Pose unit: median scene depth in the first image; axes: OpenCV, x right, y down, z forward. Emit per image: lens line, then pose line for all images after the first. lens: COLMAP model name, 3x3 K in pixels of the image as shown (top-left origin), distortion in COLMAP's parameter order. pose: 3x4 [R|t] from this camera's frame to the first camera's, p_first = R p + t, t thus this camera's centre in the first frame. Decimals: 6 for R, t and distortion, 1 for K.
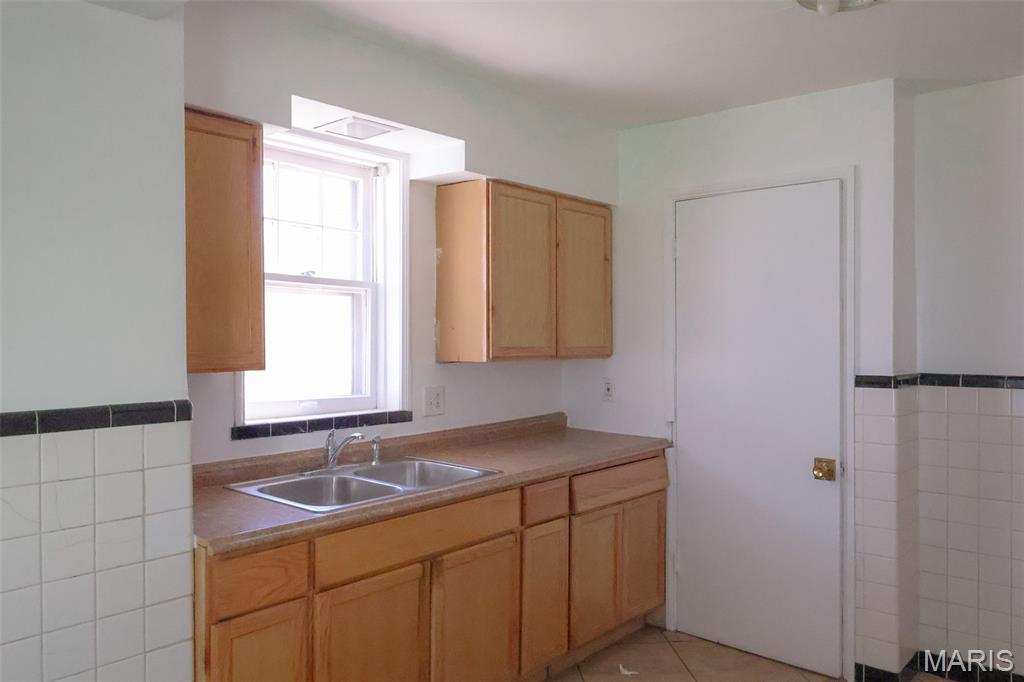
lens RADIAL K [[754.6, 0, 512.0], [0, 754.6, 341.0], [0, 0, 1]] dist [-0.003022, -0.005784]
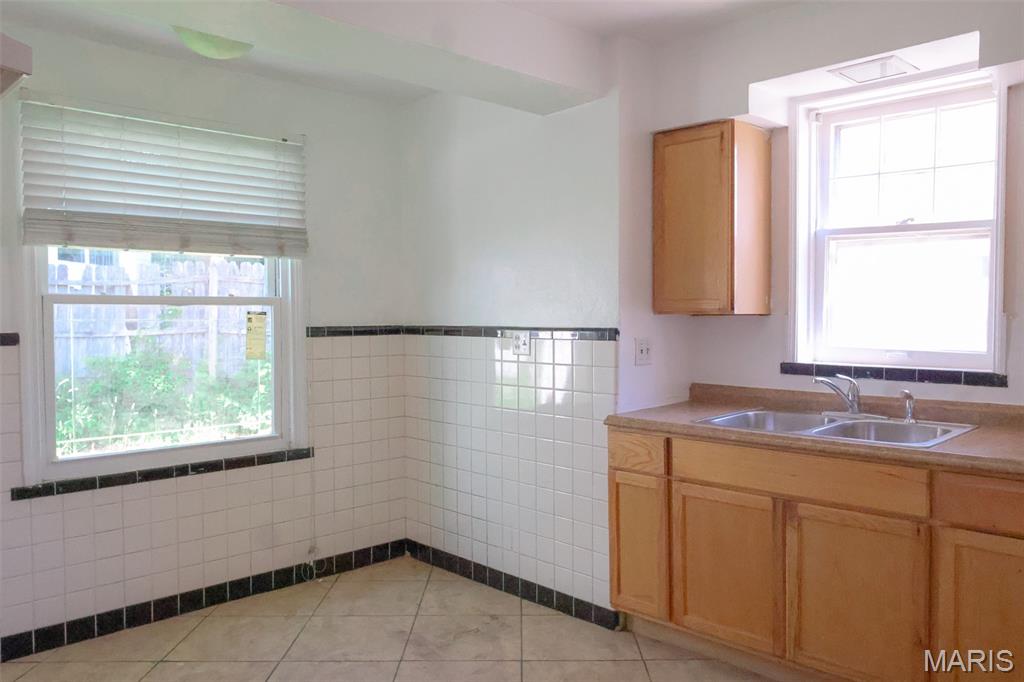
lens RADIAL K [[754.6, 0, 512.0], [0, 754.6, 341.0], [0, 0, 1]] dist [-0.003022, -0.005784]
pose [[-0.063365, 0.044883, -0.996981, 0.827398], [0.001244, 0.998991, 0.044895, 0.023002], [0.997990, 0.001605, -0.063356, 0.615028]]
